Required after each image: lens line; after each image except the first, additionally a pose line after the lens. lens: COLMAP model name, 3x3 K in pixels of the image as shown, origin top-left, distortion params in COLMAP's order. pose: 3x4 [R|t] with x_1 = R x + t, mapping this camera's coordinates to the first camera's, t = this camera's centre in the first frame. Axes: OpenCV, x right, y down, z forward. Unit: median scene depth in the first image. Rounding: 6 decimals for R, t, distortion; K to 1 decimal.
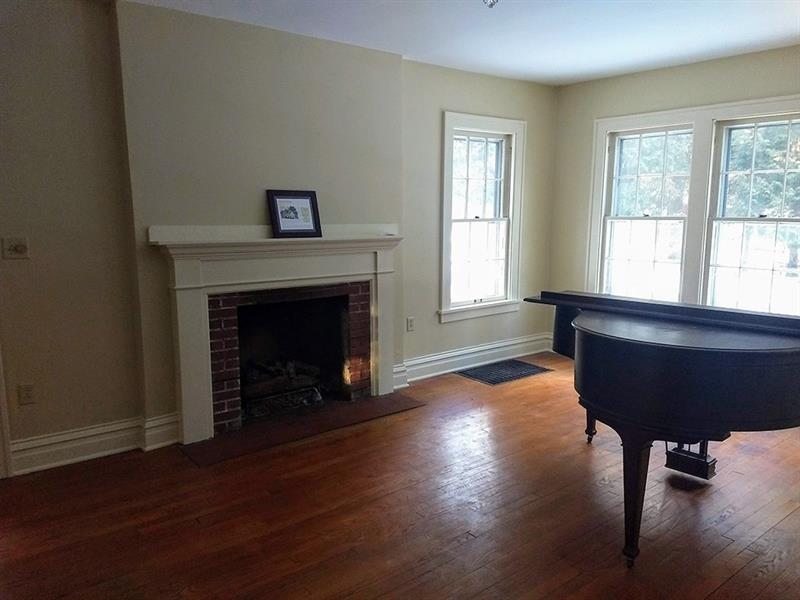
lens RADIAL K [[611.8, 0, 395.7], [0, 611.8, 298.6], [0, 0, 1]] dist [0.291118, -0.301805]
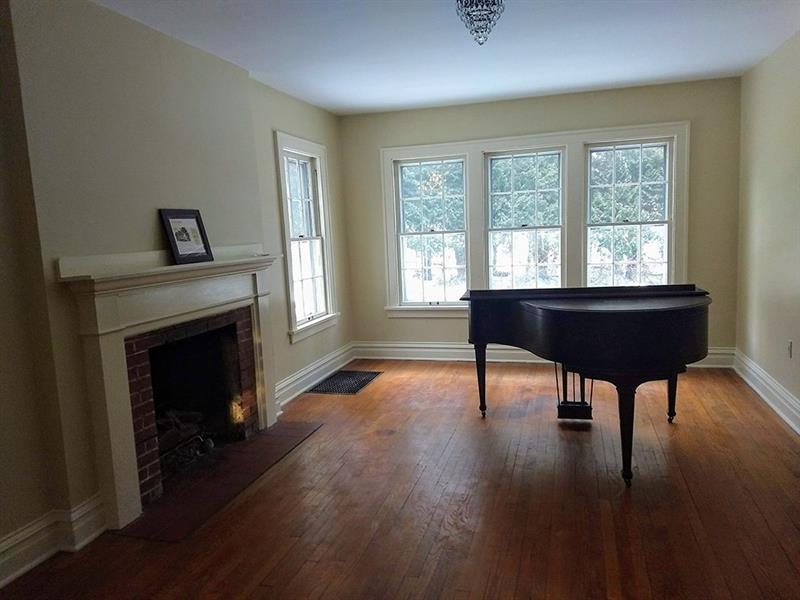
lens RADIAL K [[611.8, 0, 395.7], [0, 611.8, 298.6], [0, 0, 1]] dist [0.291118, -0.301805]
pose [[0.825138, -0.106428, 0.554815, -0.382310], [0.131934, 0.991240, -0.006071, -0.004616], [-0.549309, 0.078209, 0.831951, 0.096795]]
